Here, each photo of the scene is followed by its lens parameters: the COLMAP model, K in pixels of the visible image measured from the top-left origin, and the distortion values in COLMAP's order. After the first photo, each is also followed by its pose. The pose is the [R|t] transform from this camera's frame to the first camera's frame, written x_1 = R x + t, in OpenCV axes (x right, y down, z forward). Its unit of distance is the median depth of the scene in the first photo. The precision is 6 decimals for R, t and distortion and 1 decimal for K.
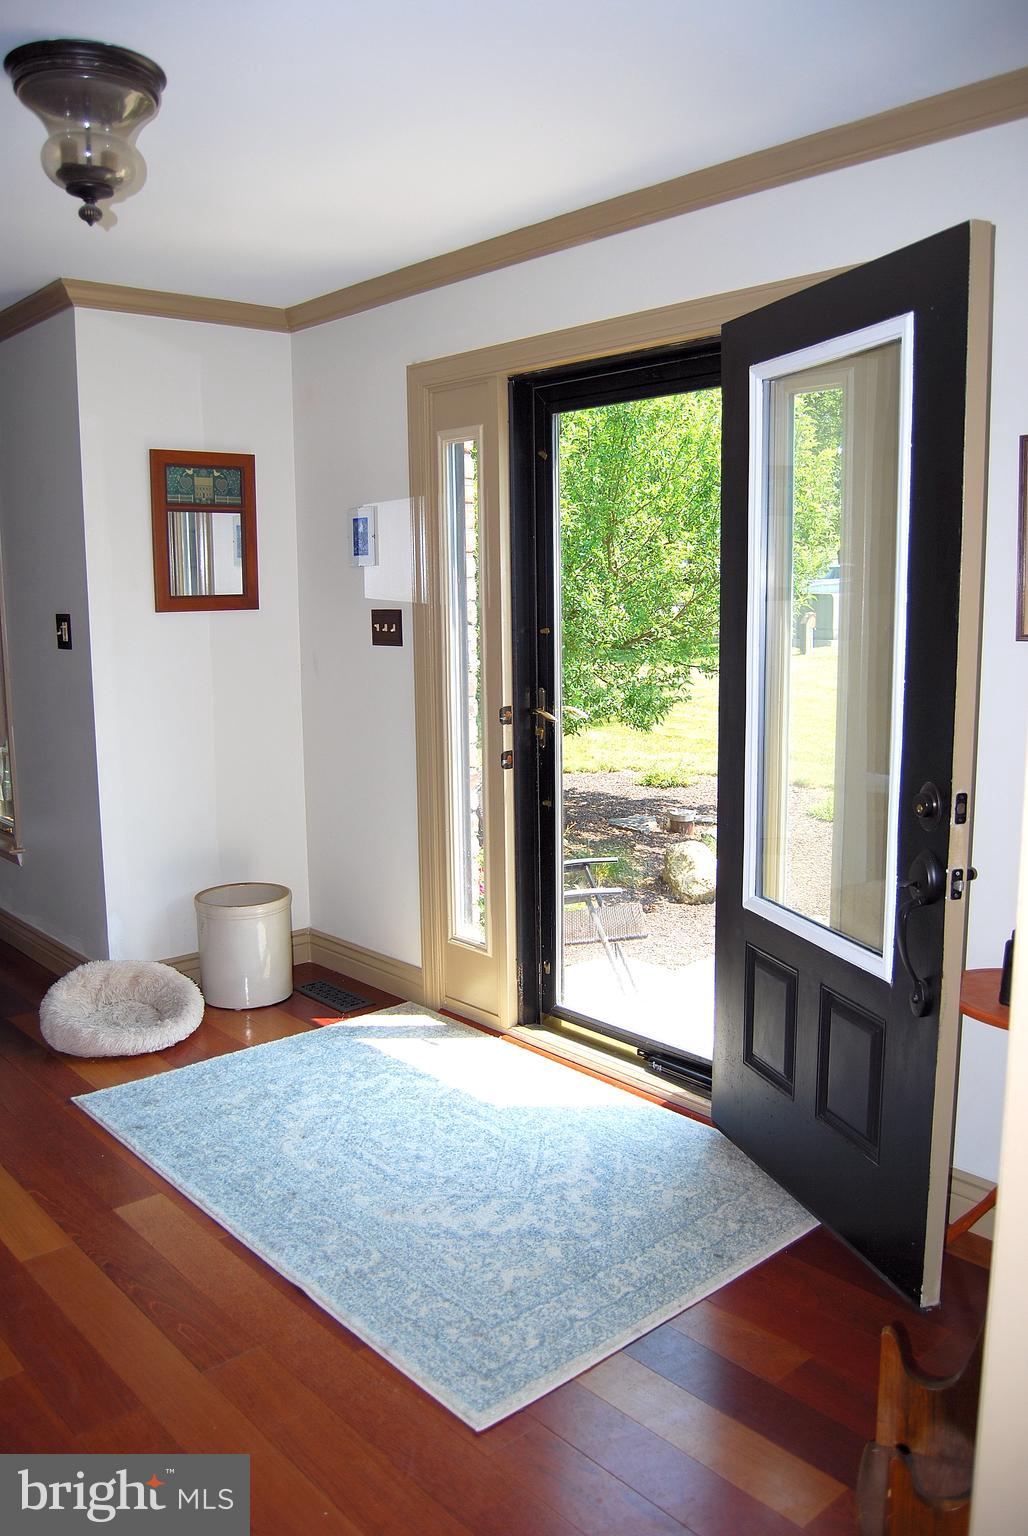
lens RADIAL K [[1207.6, 0, 516.7], [0, 1207.6, 767.9], [0, 0, 1]] dist [-0.085954, 0.036377]
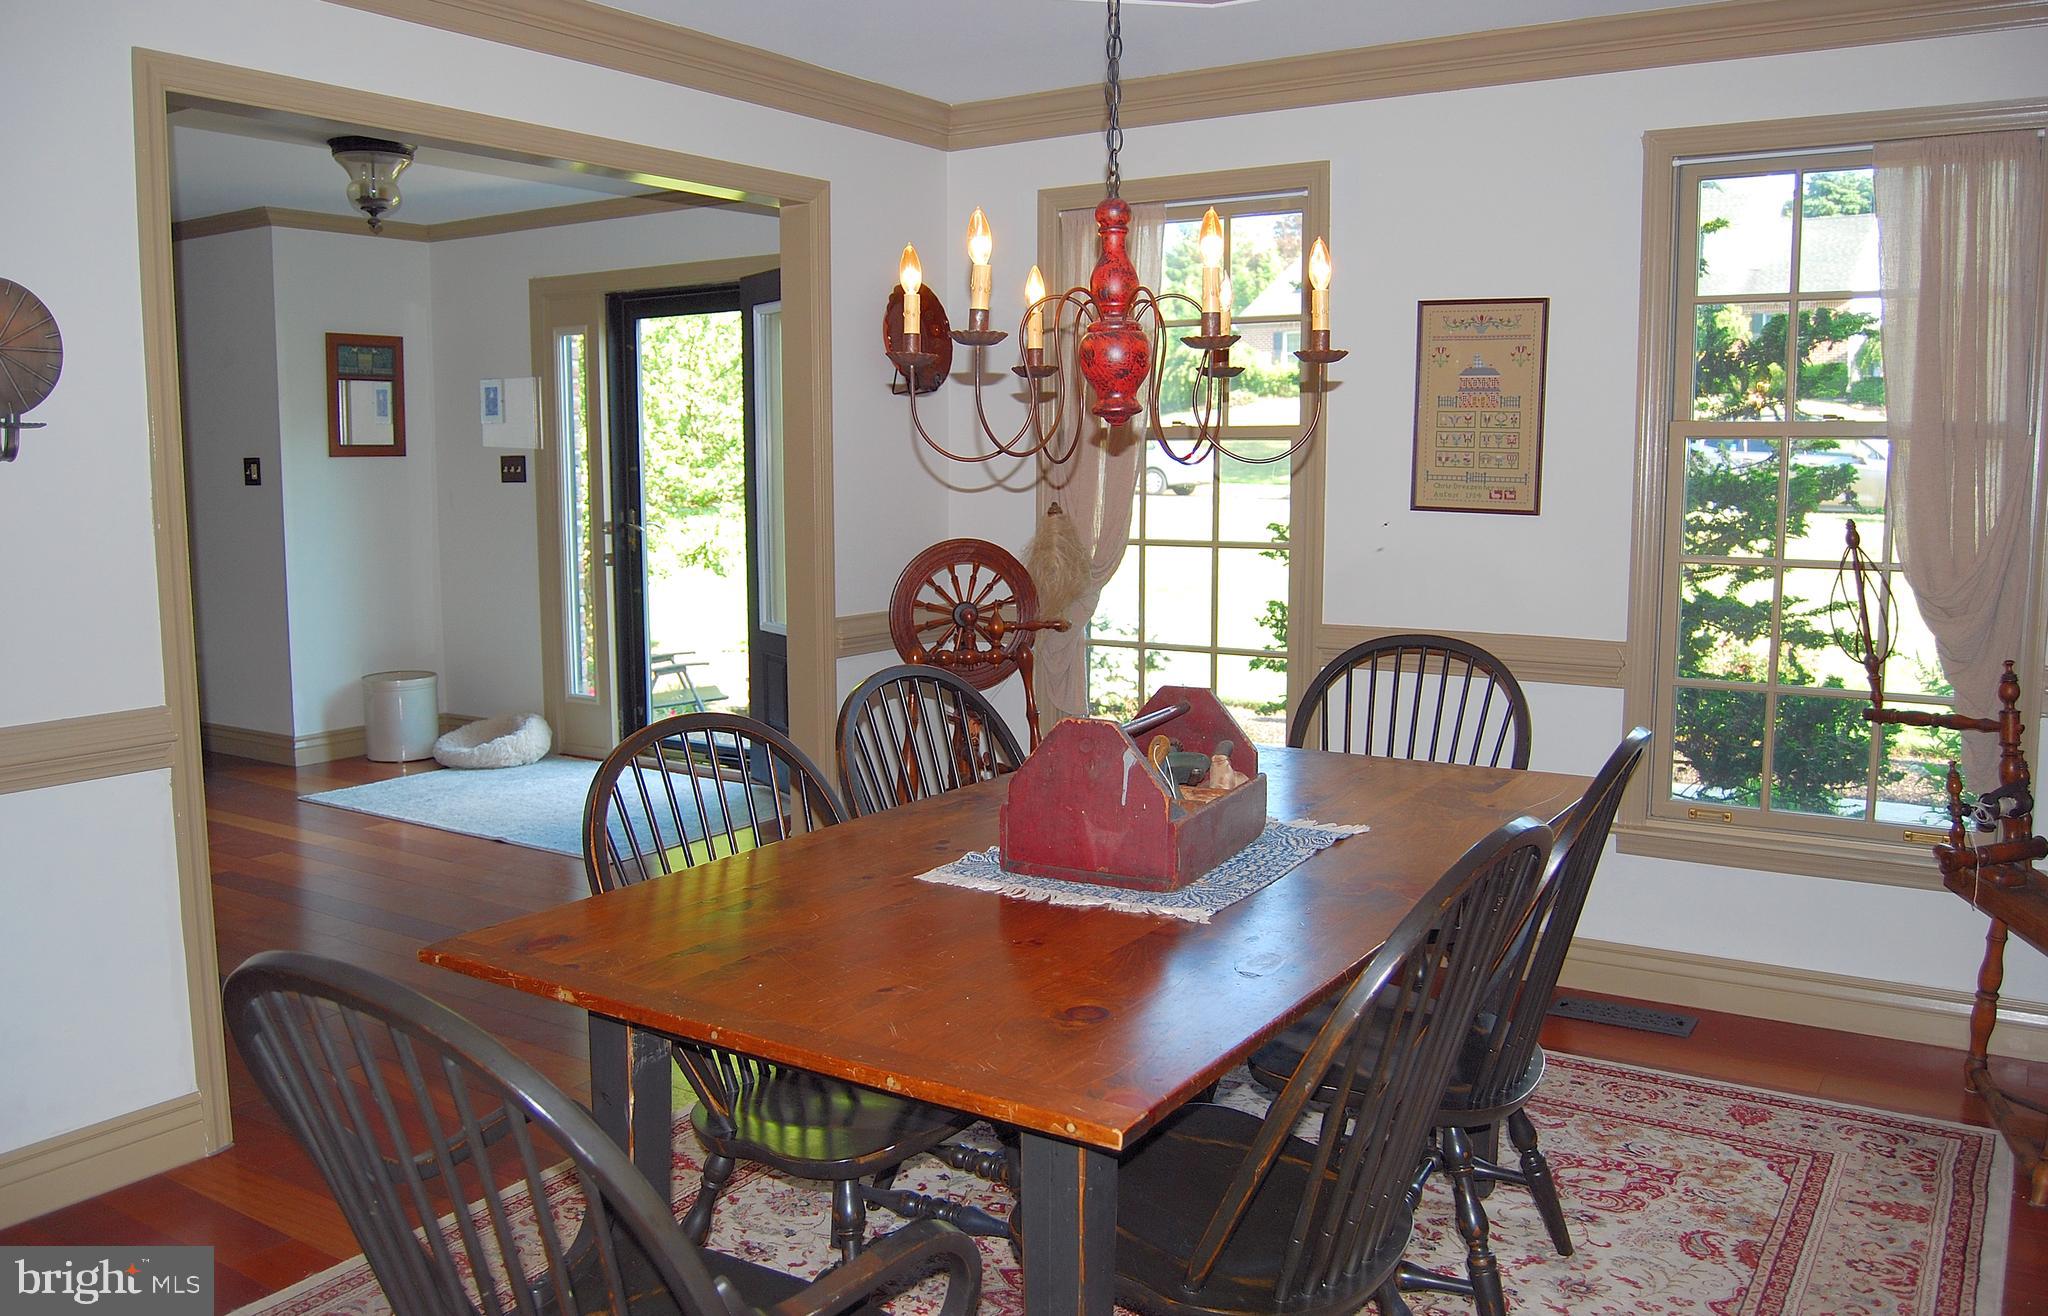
lens RADIAL K [[1621.5, 0, 1025.6], [0, 1621.5, 646.7], [0, 0, 1]] dist [-0.061452, -0.002894]
pose [[0.967902, -0.022786, 0.250292, -0.009861], [0.033956, 0.998606, -0.040400, 0.171285], [-0.249022, 0.047602, 0.967327, -0.857152]]
